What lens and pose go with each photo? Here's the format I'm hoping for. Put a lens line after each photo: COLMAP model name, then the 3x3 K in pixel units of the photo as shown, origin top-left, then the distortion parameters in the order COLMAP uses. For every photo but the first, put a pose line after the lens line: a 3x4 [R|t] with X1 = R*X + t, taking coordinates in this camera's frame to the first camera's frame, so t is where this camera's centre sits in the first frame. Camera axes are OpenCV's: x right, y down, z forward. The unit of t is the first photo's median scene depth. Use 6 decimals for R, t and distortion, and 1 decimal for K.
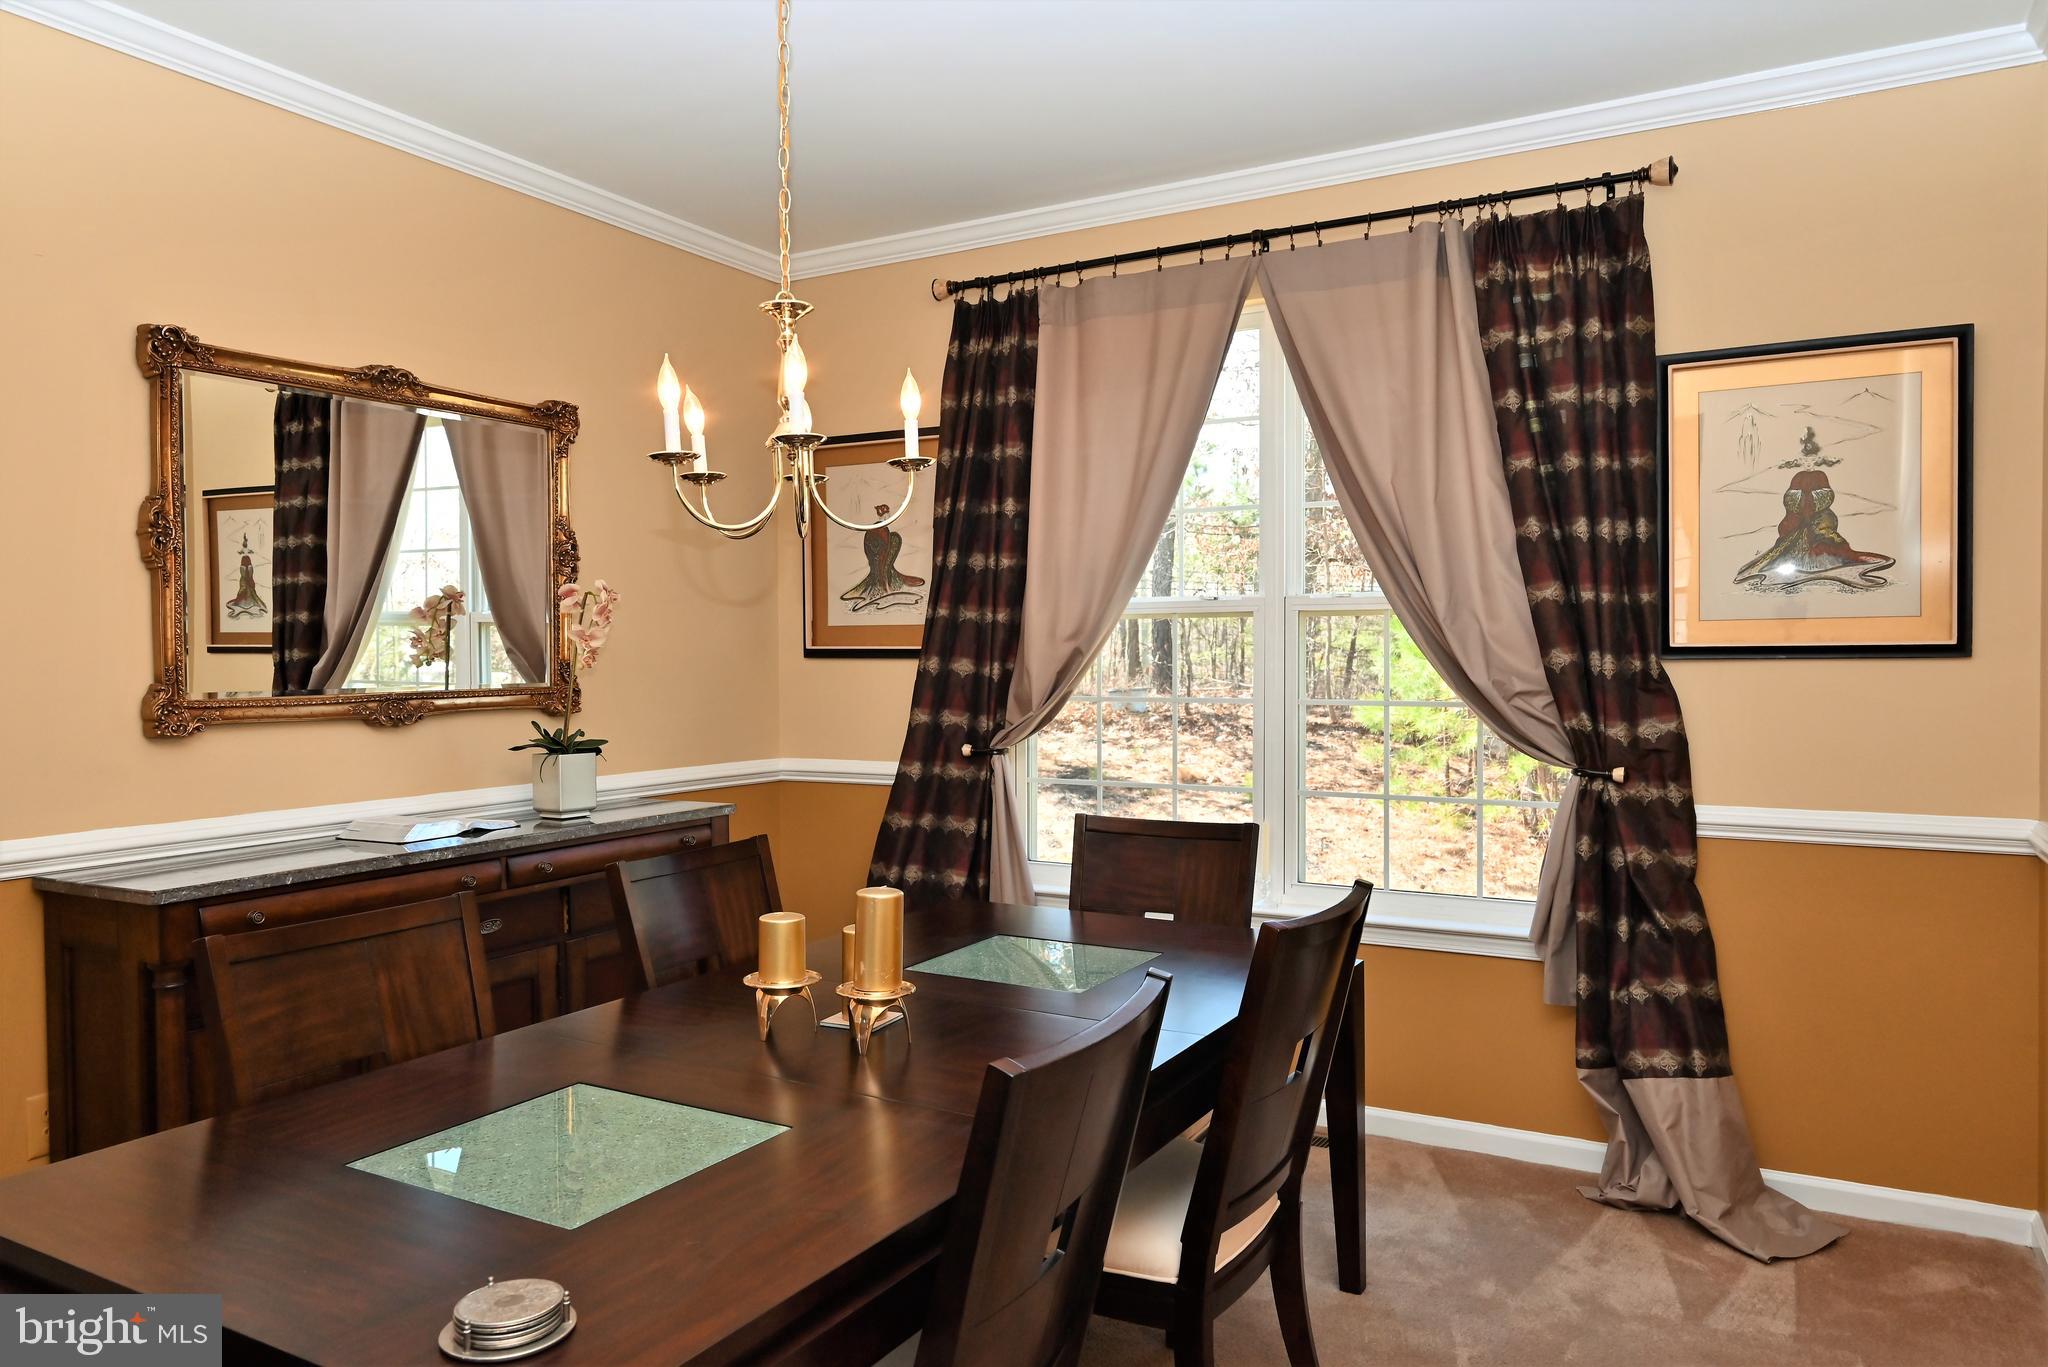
lens RADIAL K [[1382.6, 0, 1024.0], [0, 1382.6, 683.5], [0, 0, 1]] dist [0.002722, 0.003689]
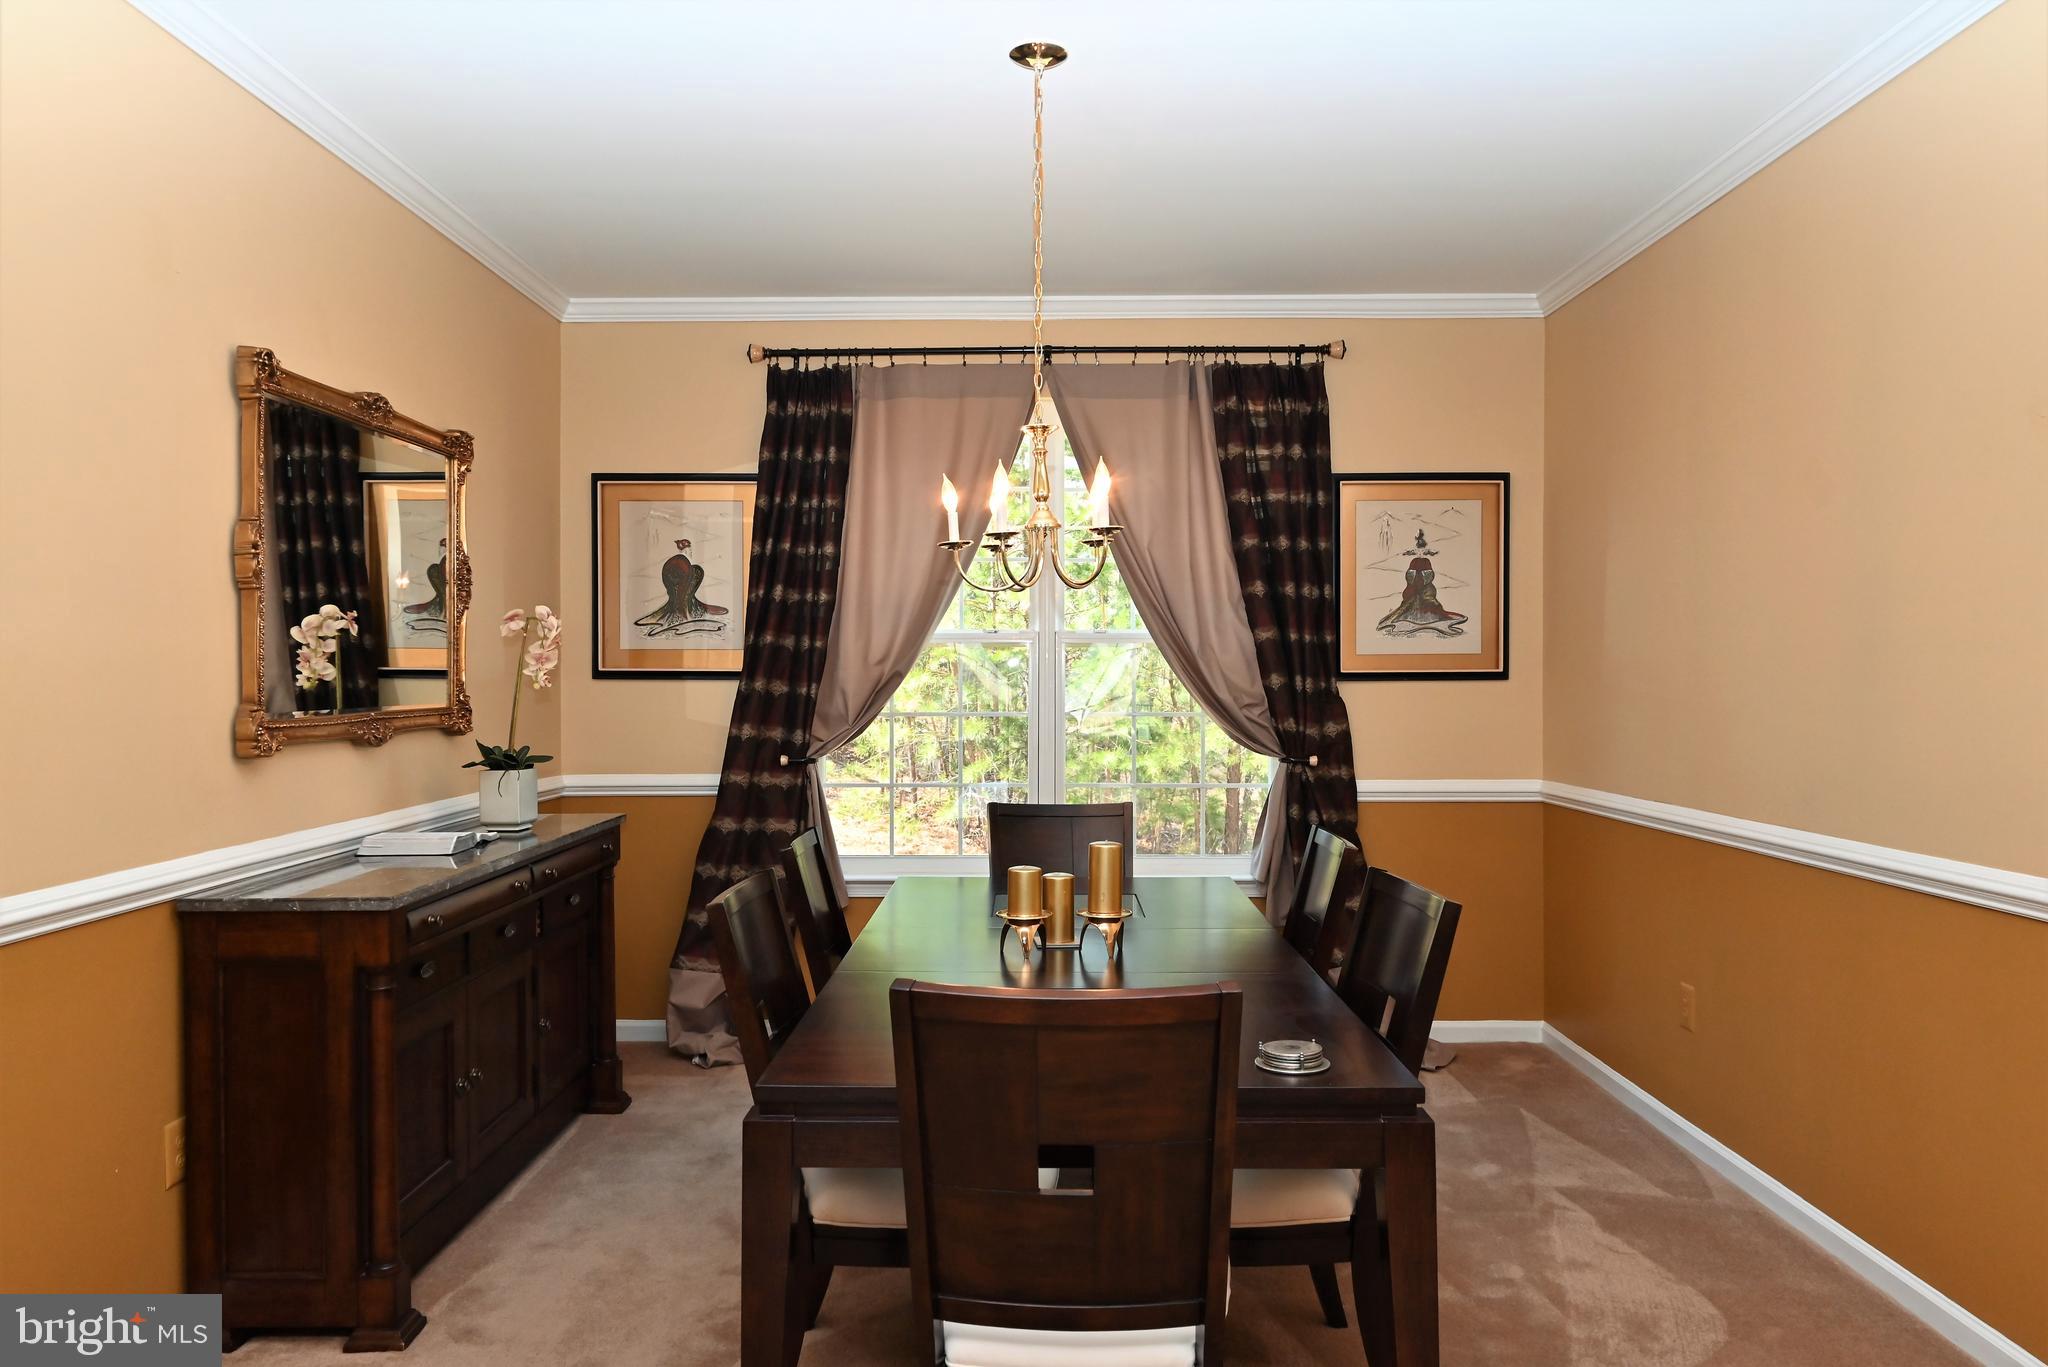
lens RADIAL K [[1409.4, 0, 1024.0], [0, 1409.4, 683.5], [0, 0, 1]] dist [-0.000007, -0.000303]
pose [[0.874935, 0.000283, 0.484241, -0.441286], [0.007625, 0.999868, -0.014360, 0.003126], [-0.484181, 0.016257, 0.874817, -0.113858]]
